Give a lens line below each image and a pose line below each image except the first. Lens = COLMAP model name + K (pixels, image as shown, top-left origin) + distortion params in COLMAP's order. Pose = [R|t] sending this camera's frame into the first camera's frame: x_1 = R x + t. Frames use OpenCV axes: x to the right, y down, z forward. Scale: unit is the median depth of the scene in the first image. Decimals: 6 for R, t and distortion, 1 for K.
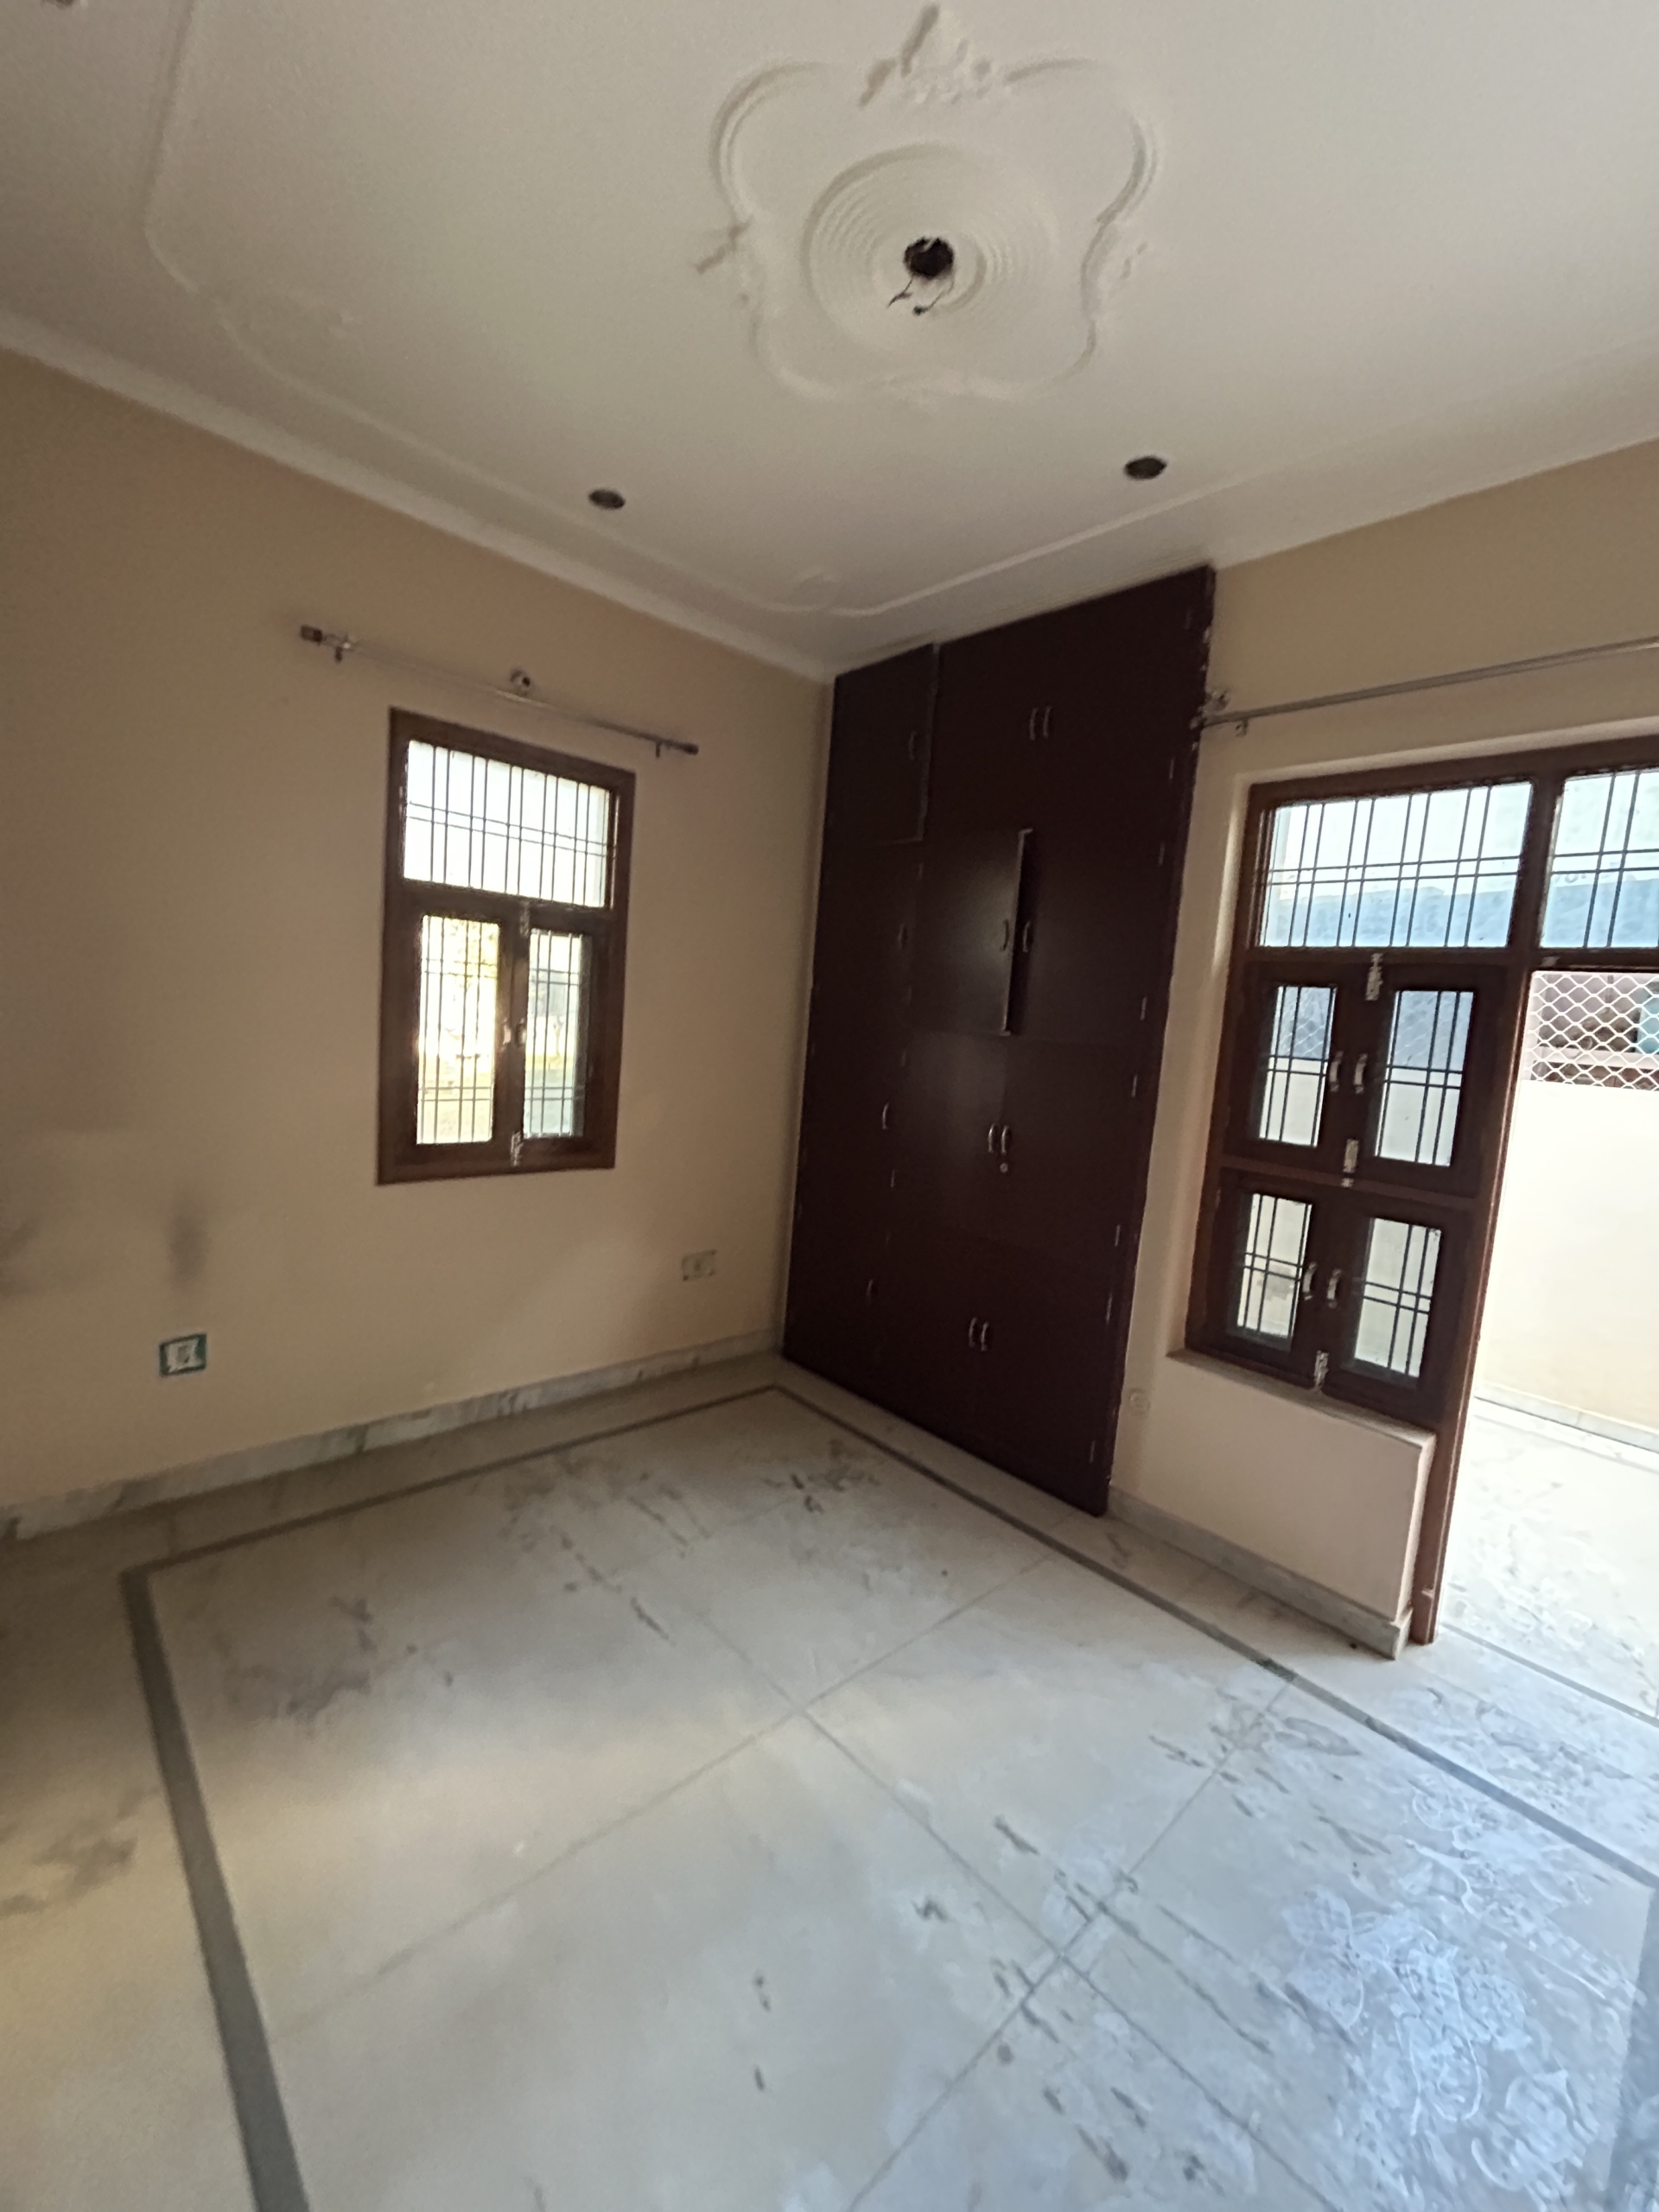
lens RADIAL K [[897.1, 0, 833.0], [0, 897.1, 1104.9], [0, 0, 1]] dist [-0.001480, -0.000152]
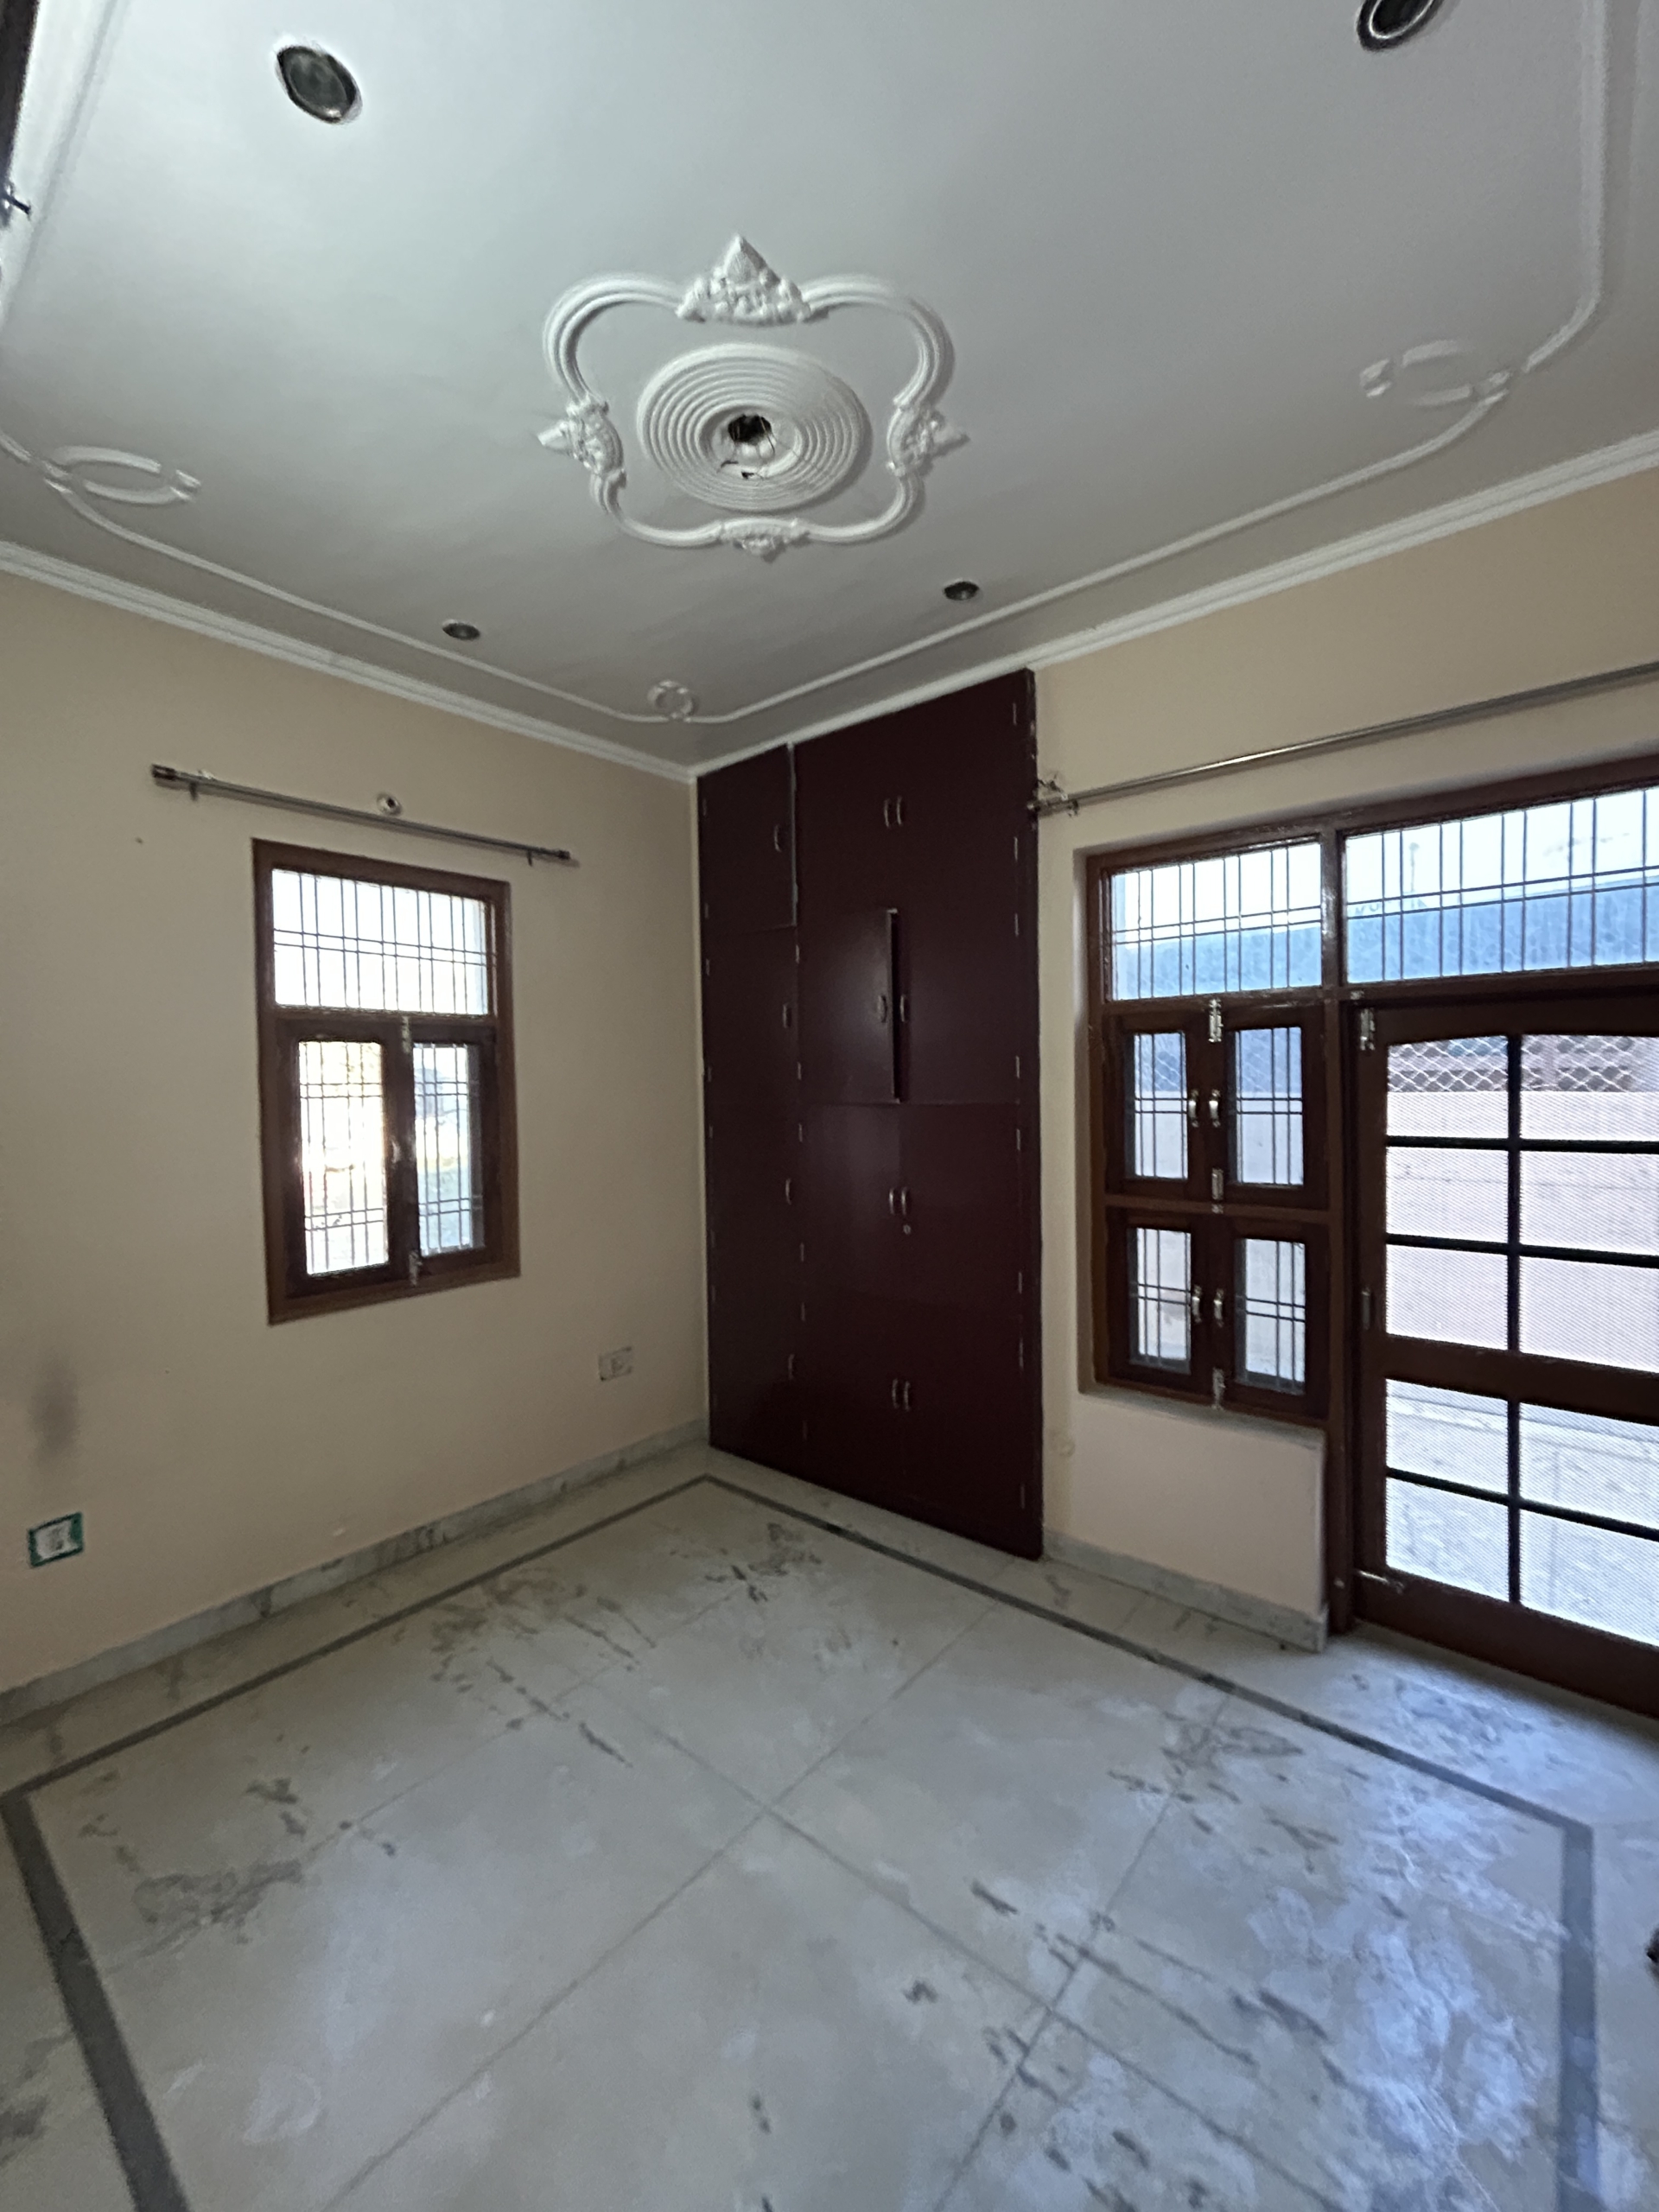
lens RADIAL K [[895.2, 0, 834.8], [0, 895.2, 1105.5], [0, 0, 1]] dist [0.000082, -0.001419]
pose [[0.987693, -0.098812, 0.121237, -0.004829], [0.107368, 0.992014, -0.066185, -0.015680], [-0.113729, 0.078387, 0.990415, -0.033120]]
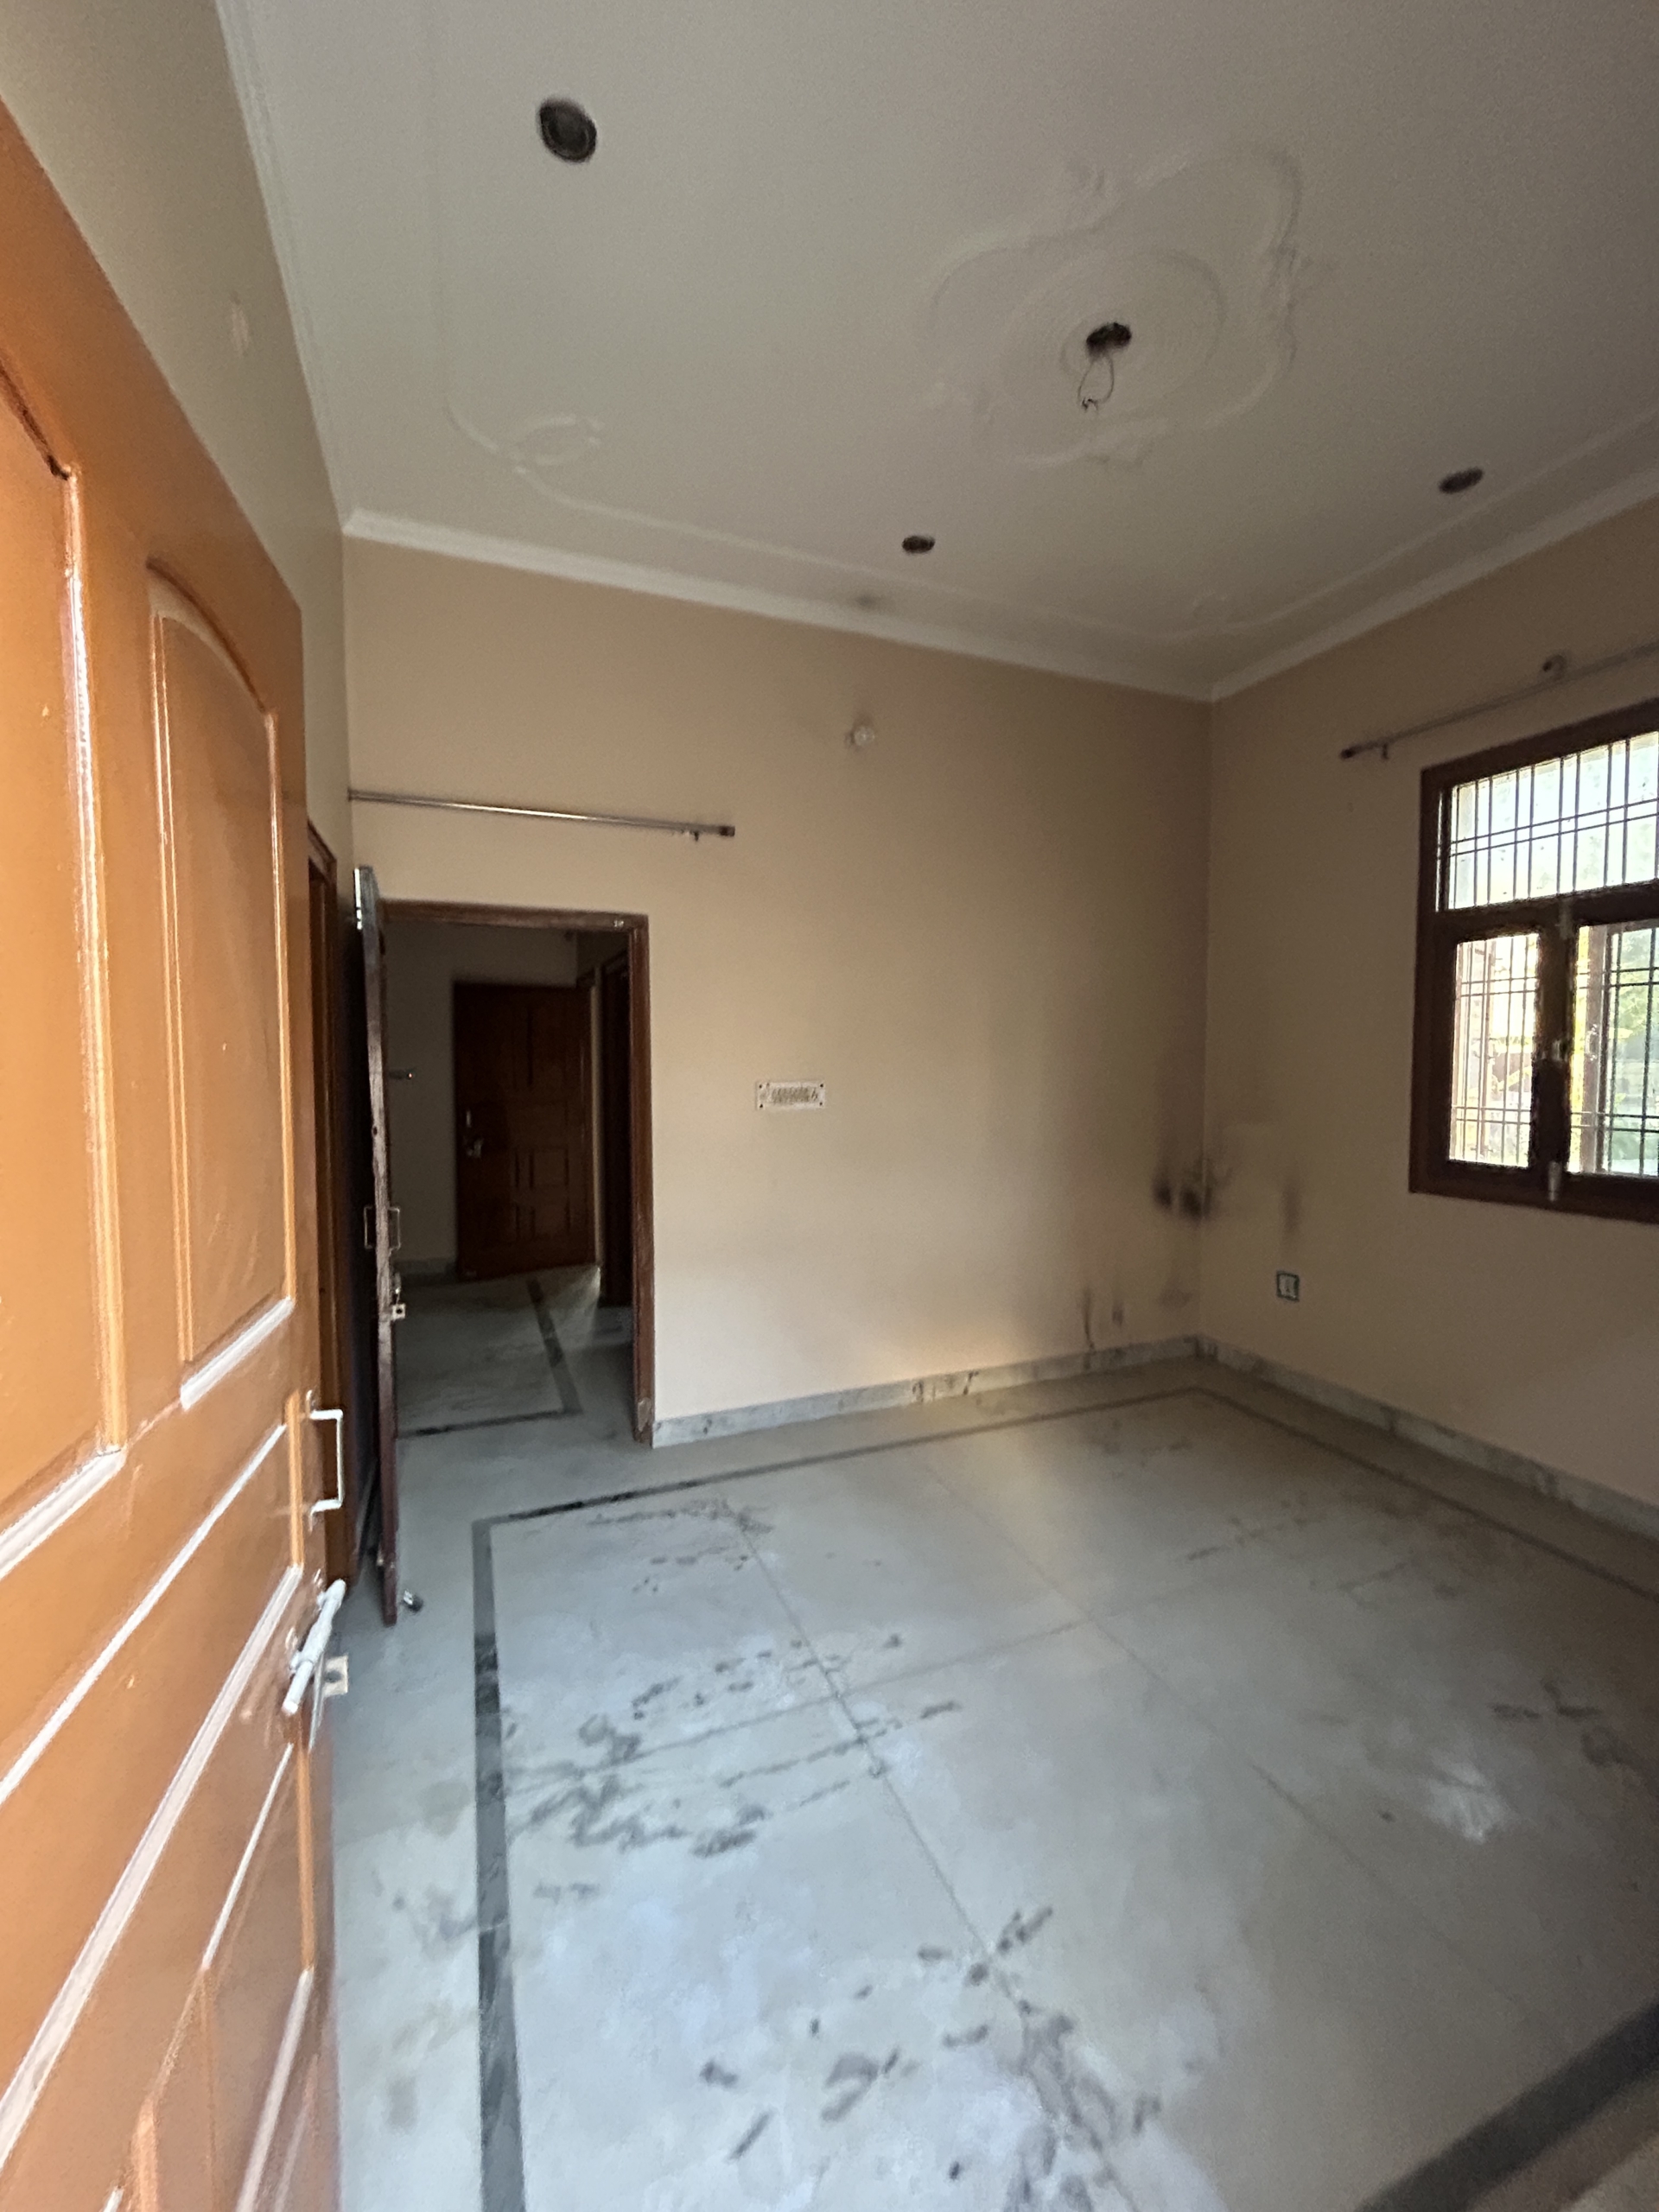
lens RADIAL K [[895.2, 0, 834.8], [0, 895.2, 1105.5], [0, 0, 1]] dist [0.000082, -0.001419]
pose [[-0.357460, -0.027862, -0.933513, 0.871931], [-0.123161, 0.992232, 0.017546, 0.056903], [0.925772, 0.121245, -0.358115, 0.802248]]
